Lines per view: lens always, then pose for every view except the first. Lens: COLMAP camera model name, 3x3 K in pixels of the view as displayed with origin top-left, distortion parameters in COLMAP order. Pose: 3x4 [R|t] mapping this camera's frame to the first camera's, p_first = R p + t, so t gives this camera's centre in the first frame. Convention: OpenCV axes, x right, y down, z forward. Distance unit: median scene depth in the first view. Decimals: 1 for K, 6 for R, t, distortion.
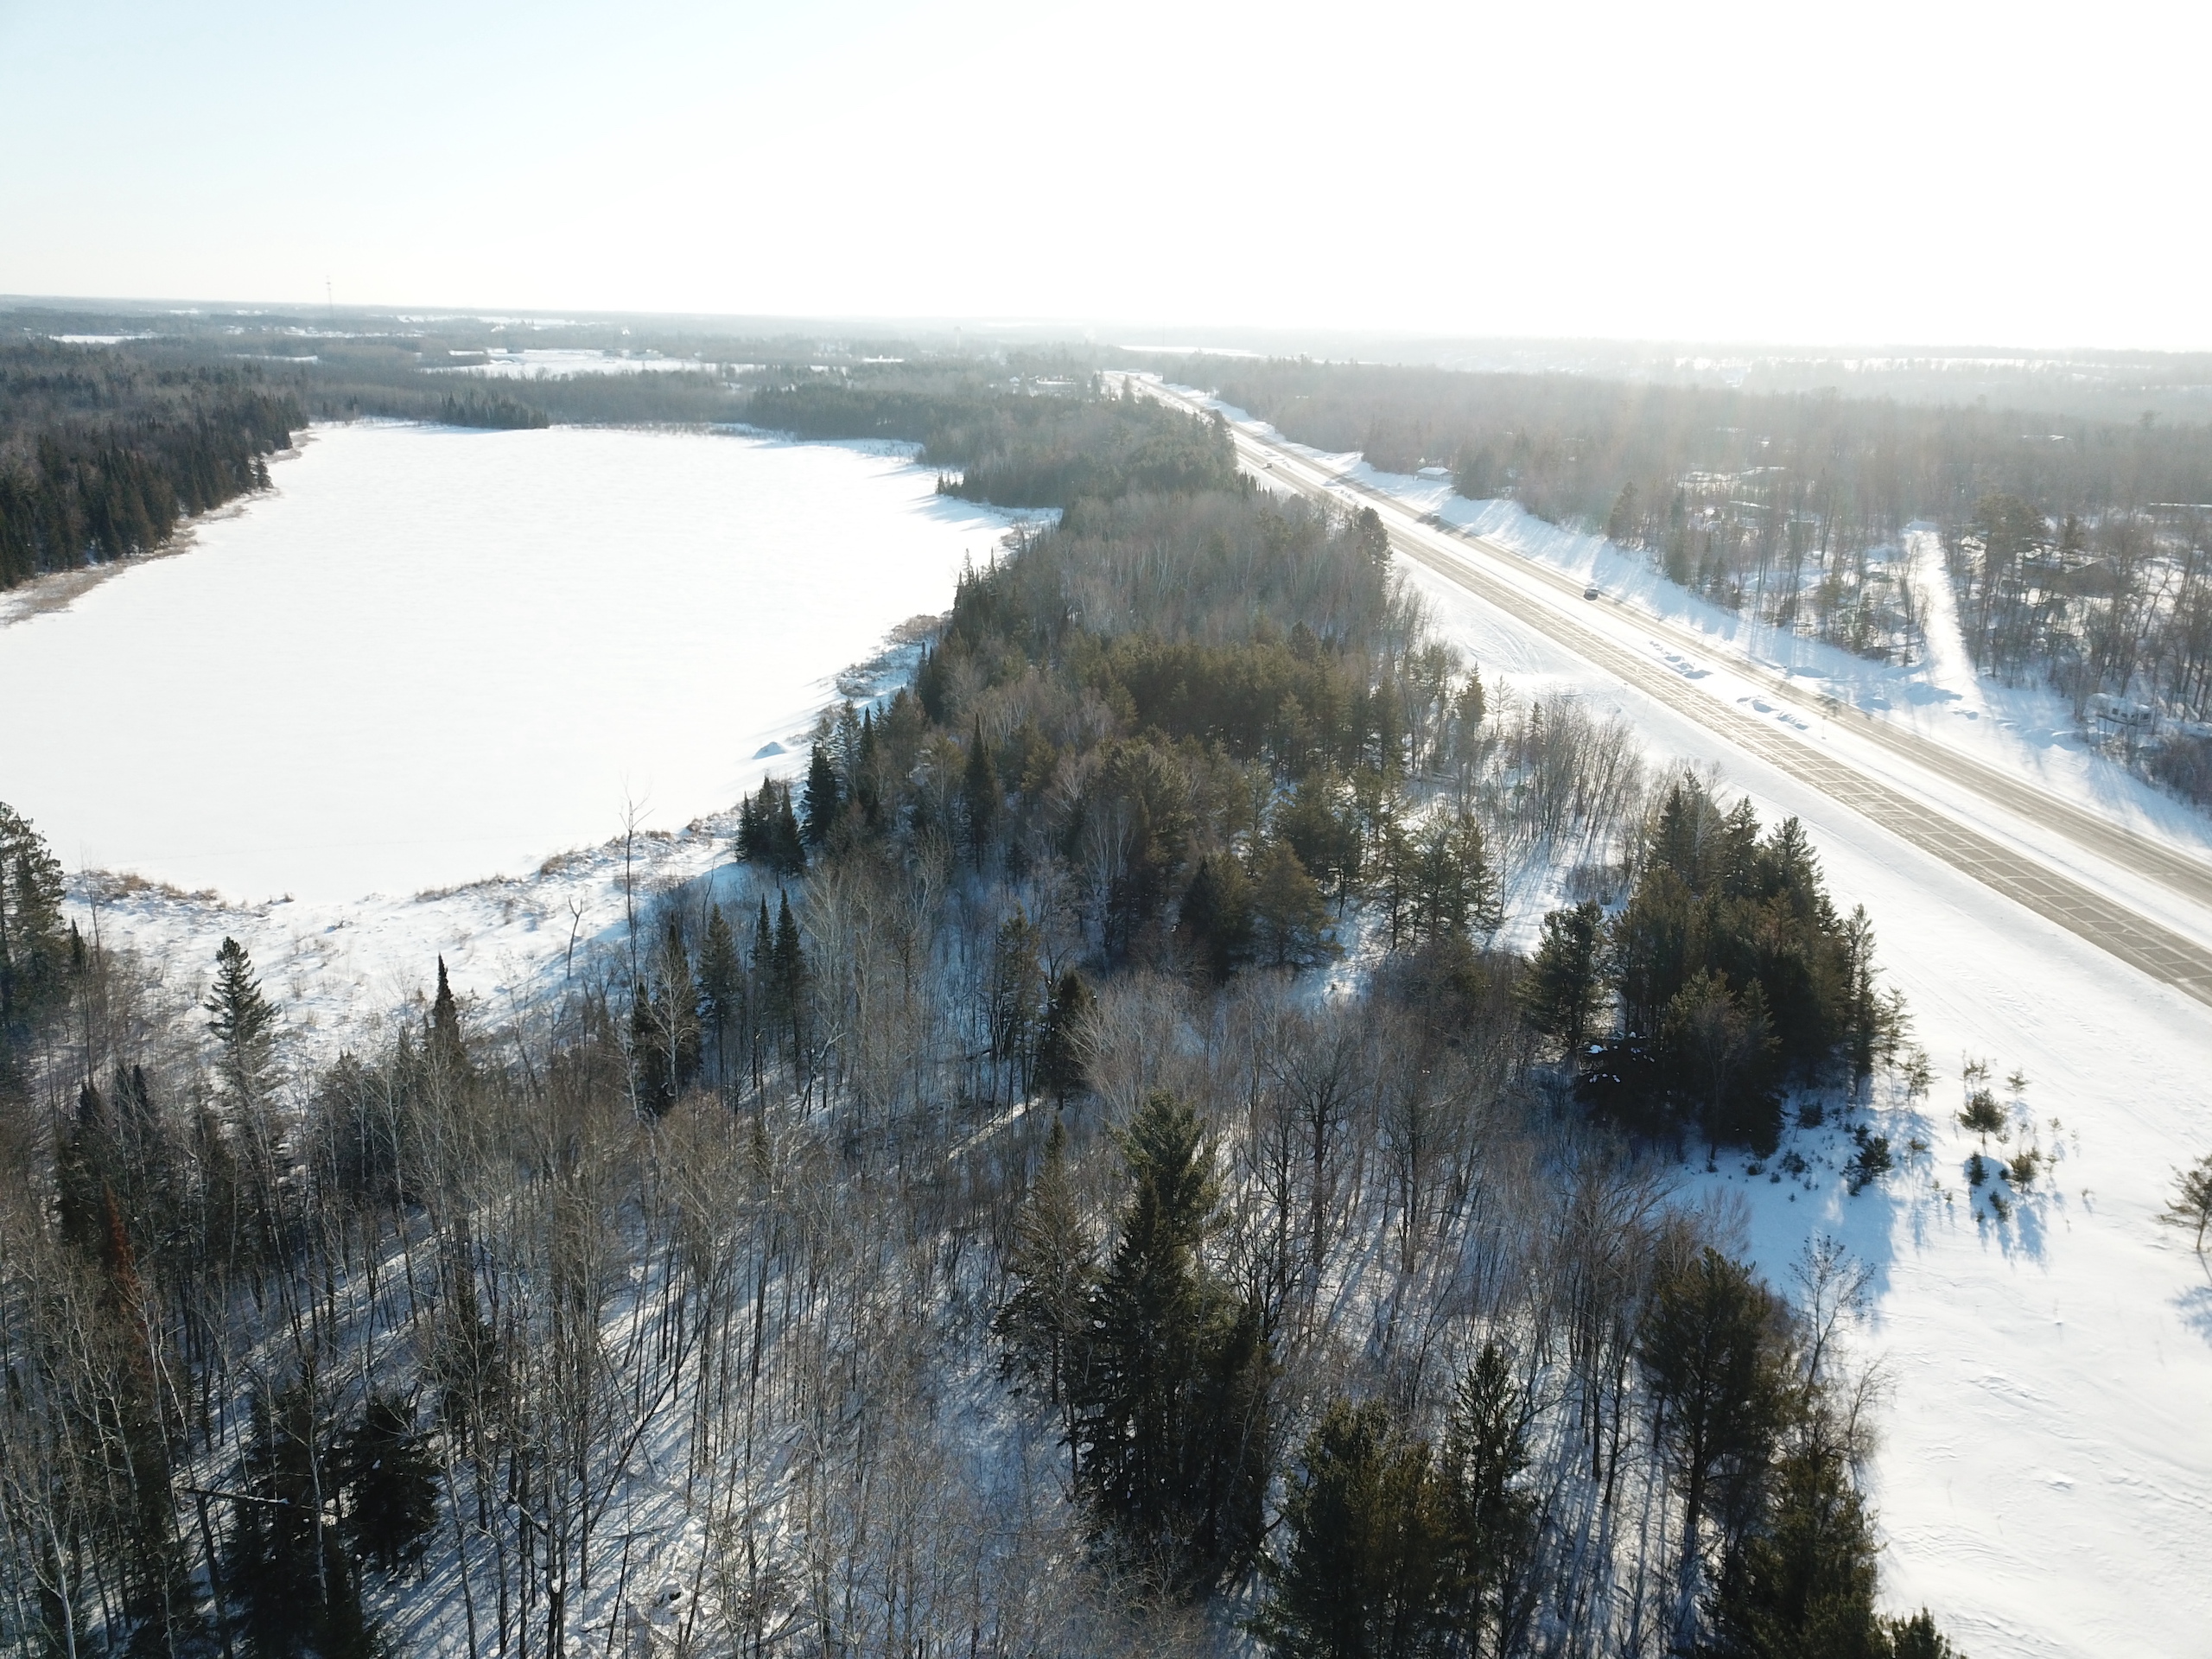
lens RADIAL K [[1672.6, 0, 1093.3], [0, 1672.6, 839.3], [0, 0, 1]] dist [0.028338, -0.018546]
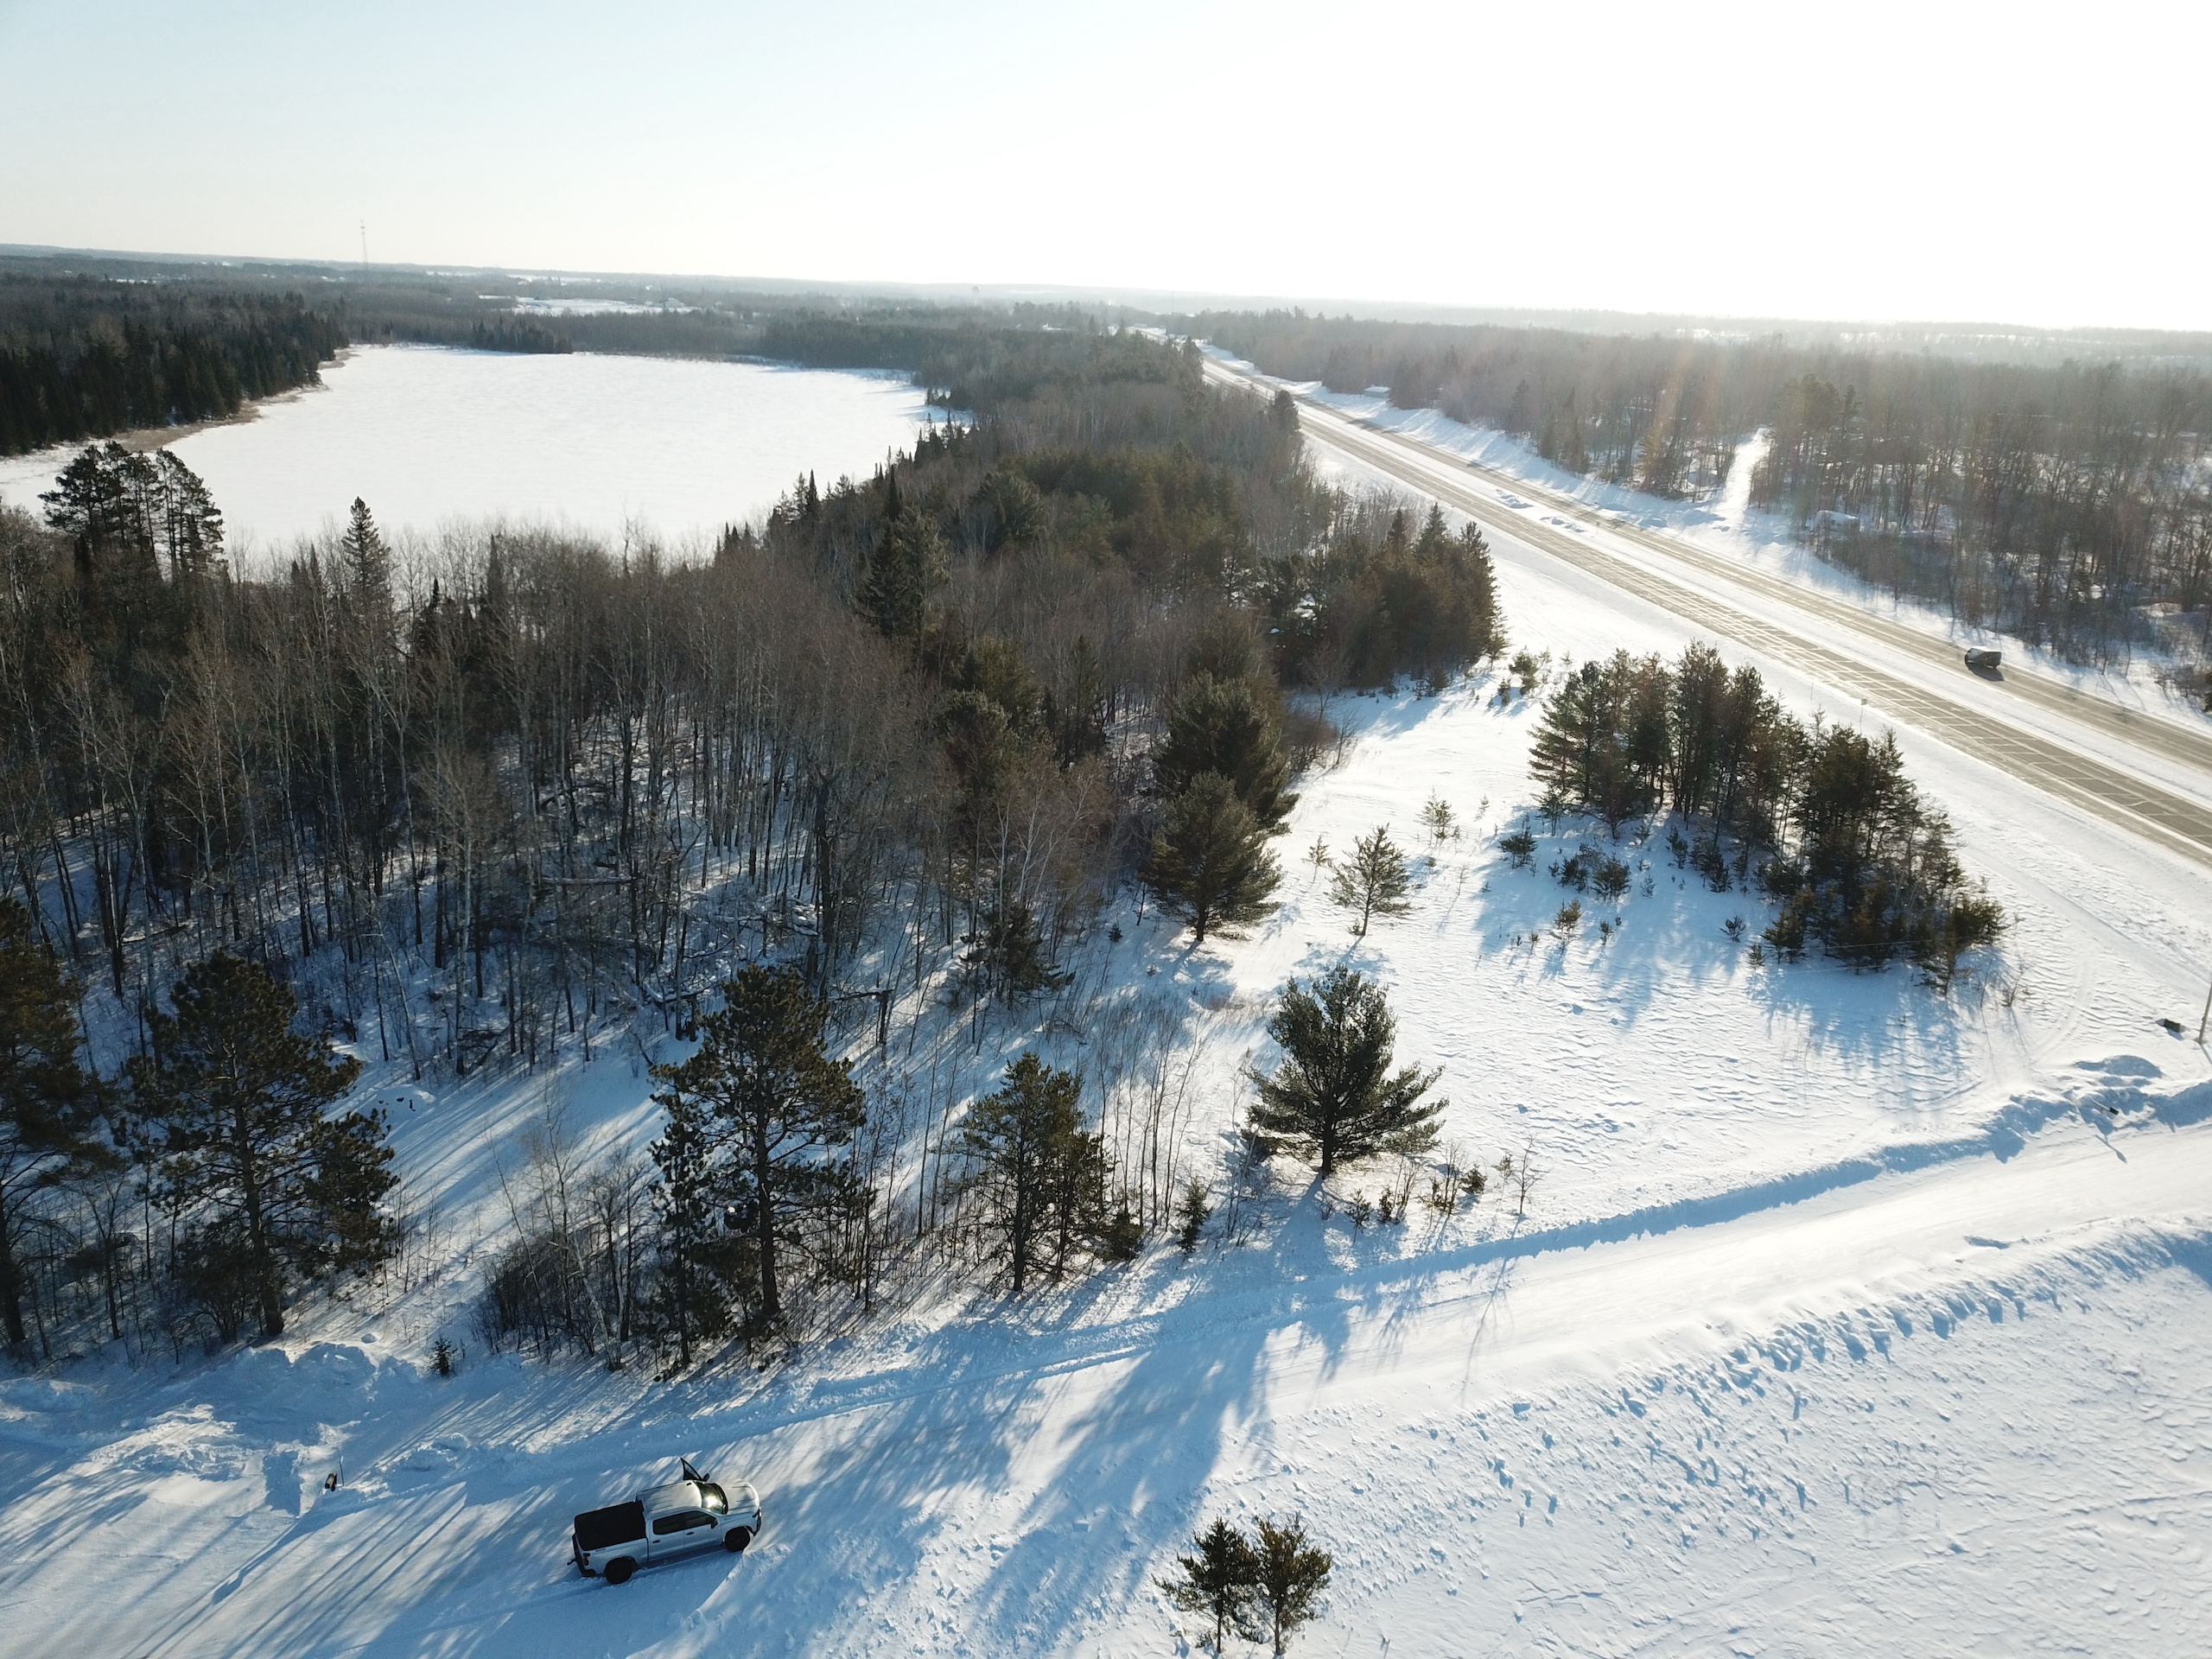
lens RADIAL K [[1672.6, 0, 1093.3], [0, 1672.6, 839.3], [0, 0, 1]] dist [0.028338, -0.018546]
pose [[0.999749, 0.020261, -0.009515, 0.139932], [-0.020125, 0.999697, 0.014165, 0.260222], [0.009799, -0.013970, 0.999854, -0.417173]]
